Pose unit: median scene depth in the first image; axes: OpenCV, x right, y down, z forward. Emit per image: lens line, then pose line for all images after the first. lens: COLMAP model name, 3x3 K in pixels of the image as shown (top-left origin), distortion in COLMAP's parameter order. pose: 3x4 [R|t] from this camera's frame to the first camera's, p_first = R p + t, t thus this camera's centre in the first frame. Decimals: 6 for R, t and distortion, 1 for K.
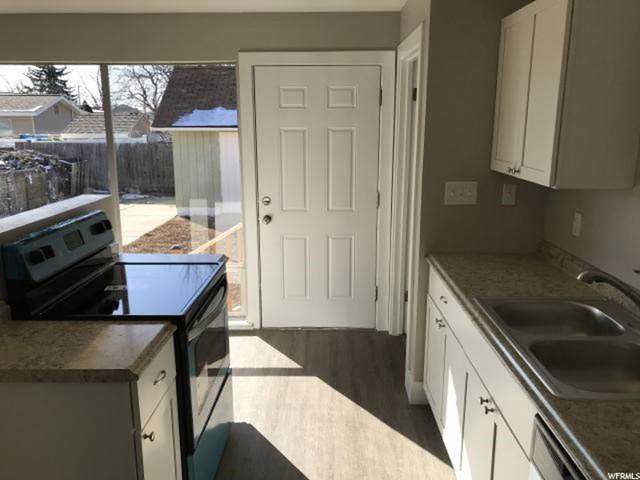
lens RADIAL K [[529.8, 0, 320.0], [0, 529.8, 240.0], [0, 0, 1]] dist [0.019254, -0.008335]
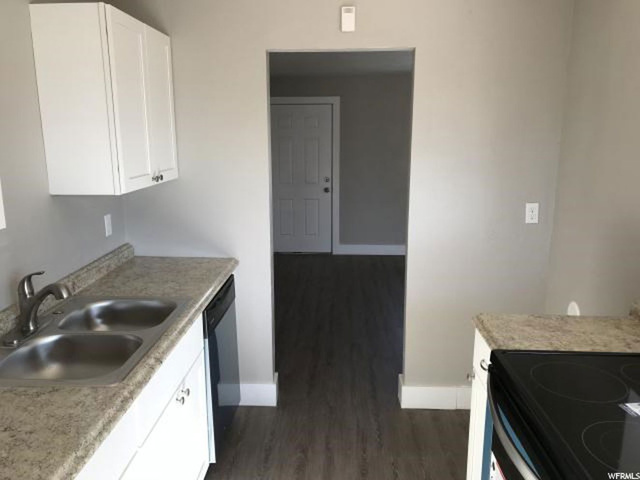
lens RADIAL K [[529.8, 0, 320.0], [0, 529.8, 240.0], [0, 0, 1]] dist [0.019254, -0.008335]
pose [[-0.999313, -0.001289, 0.037045, -0.001327], [0.013642, 0.916467, 0.399877, -0.354398], [-0.034466, 0.400107, -0.915820, 1.613114]]
